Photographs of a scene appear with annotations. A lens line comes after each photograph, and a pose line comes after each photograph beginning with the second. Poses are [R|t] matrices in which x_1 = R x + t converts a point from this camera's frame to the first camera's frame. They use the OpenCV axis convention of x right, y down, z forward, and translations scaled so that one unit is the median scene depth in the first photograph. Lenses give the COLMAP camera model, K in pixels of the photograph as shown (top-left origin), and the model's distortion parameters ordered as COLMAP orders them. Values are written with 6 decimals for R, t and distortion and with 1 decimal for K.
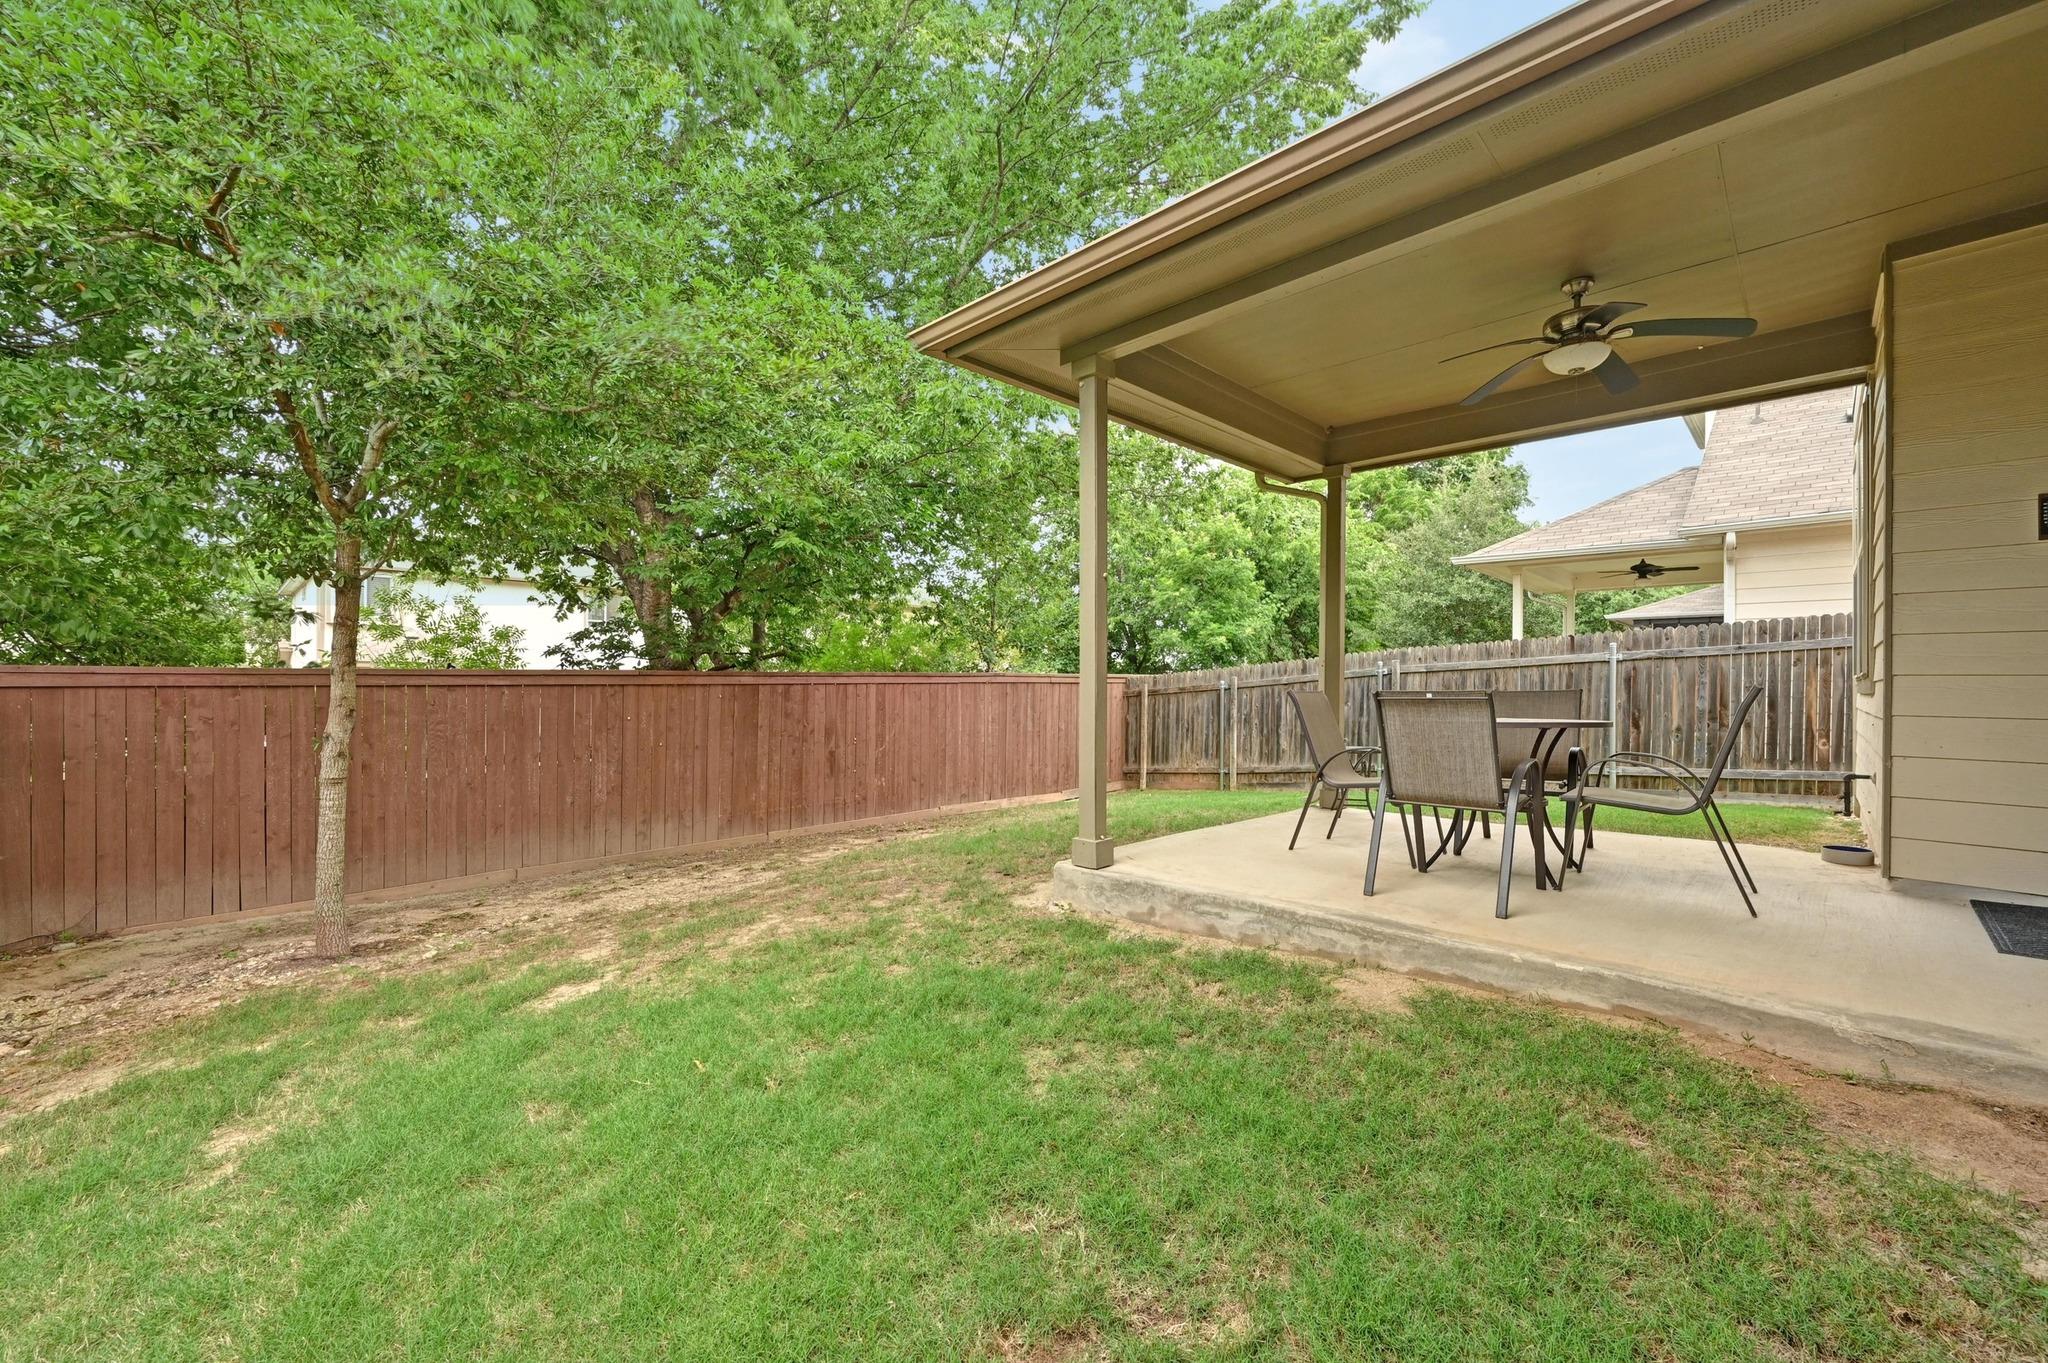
lens RADIAL K [[805.7, 0, 1027.4], [0, 805.7, 681.8], [0, 0, 1]] dist [0.000297, 0.000163]
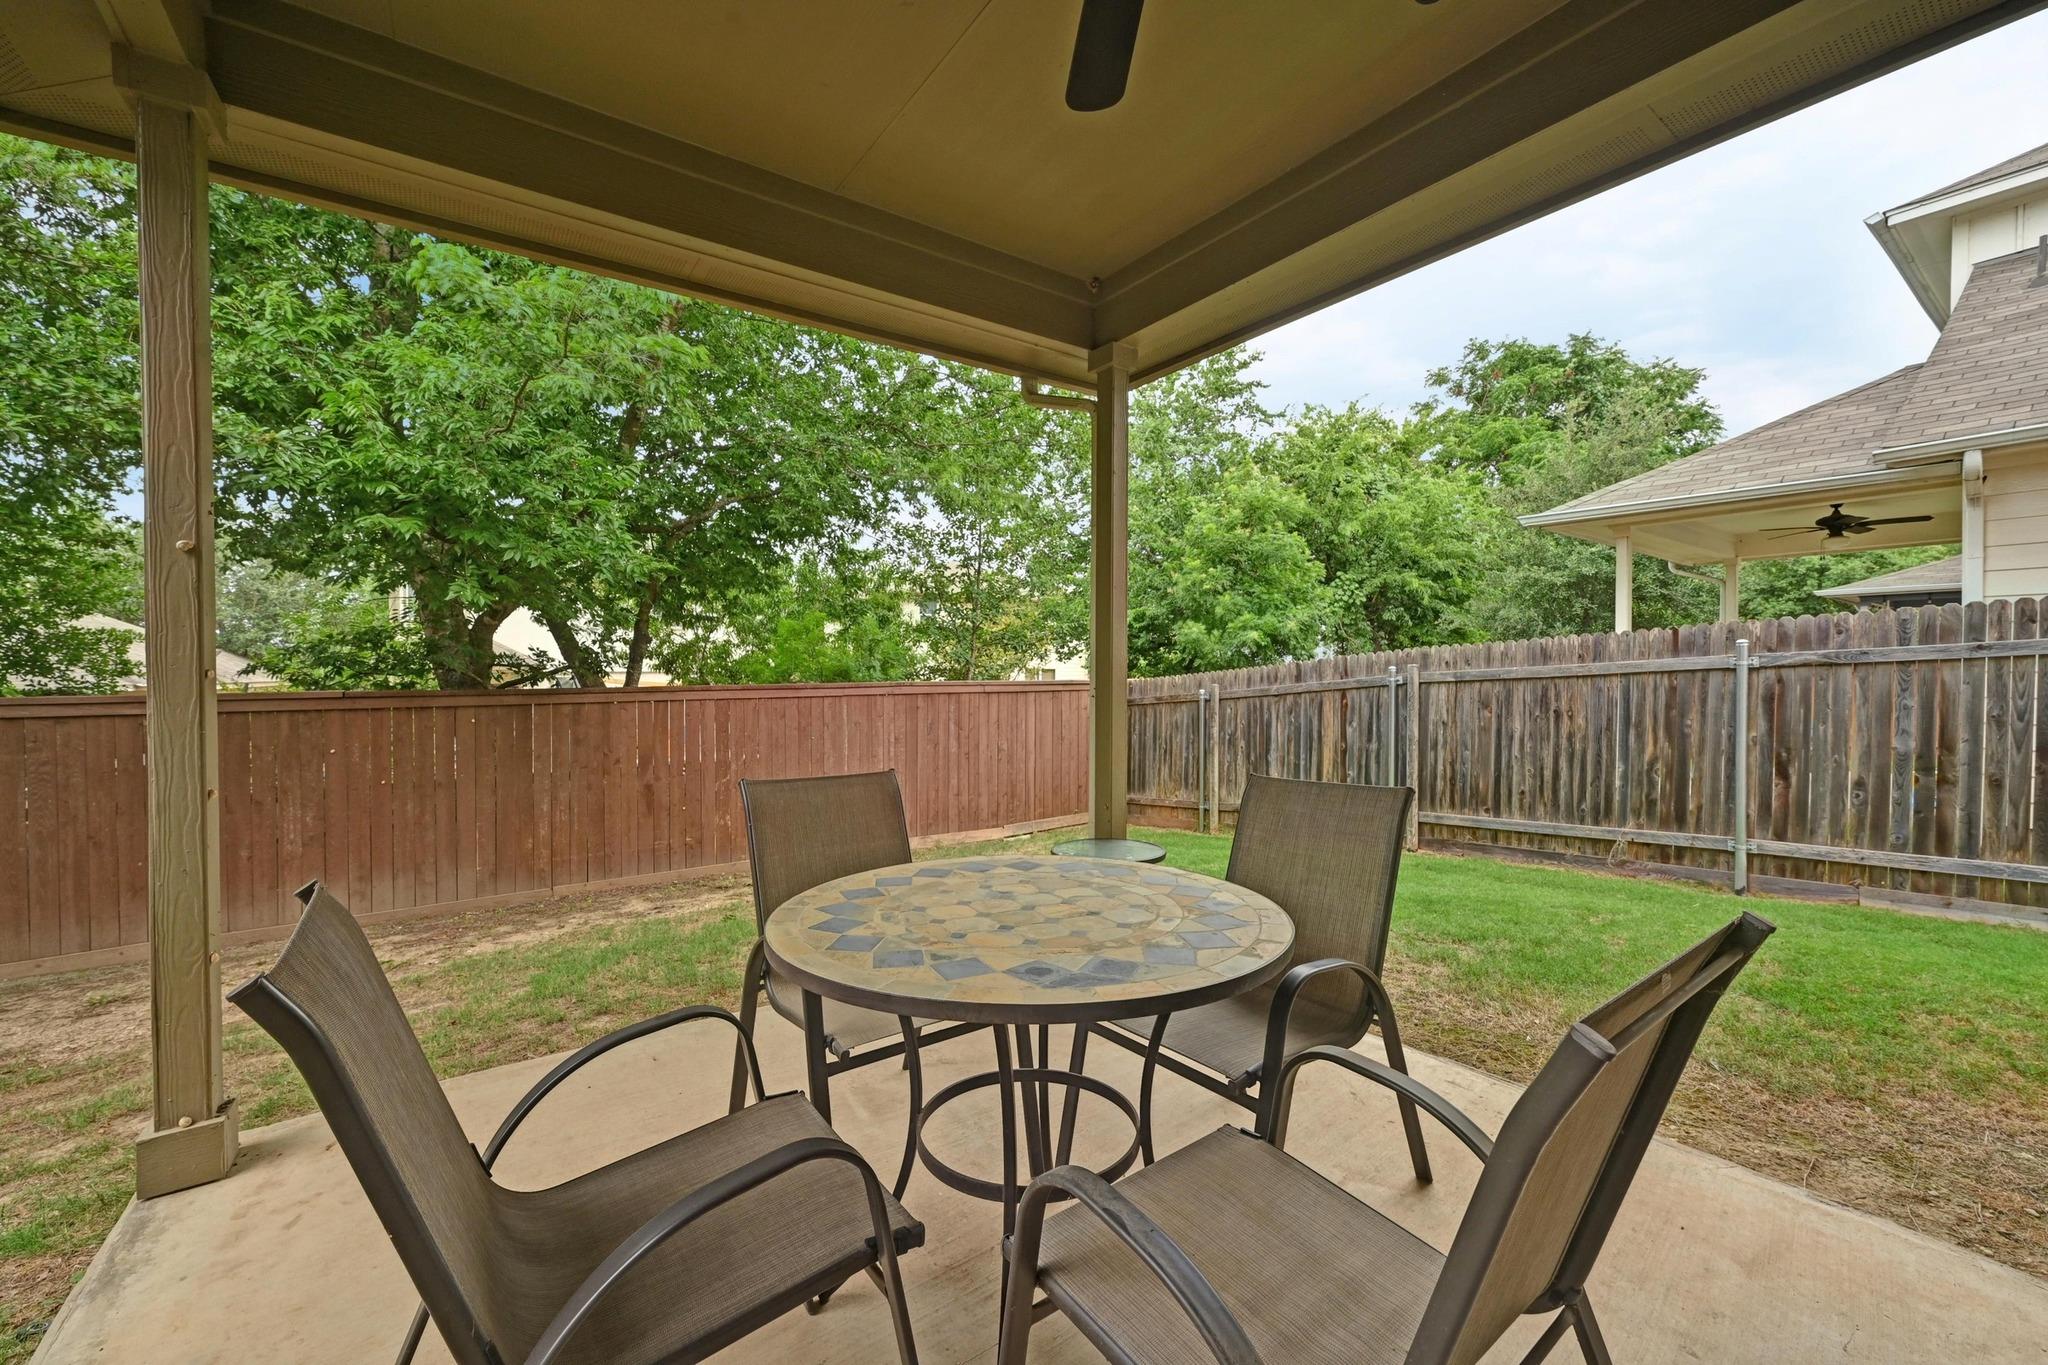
lens RADIAL K [[805.7, 0, 1027.4], [0, 805.7, 682.8], [0, 0, 1]] dist [0.000297, 0.000163]
pose [[0.984436, -0.003655, -0.175704, 0.250252], [0.006285, 0.999876, 0.014415, -0.023239], [0.175630, -0.015295, 0.984337, 0.249371]]
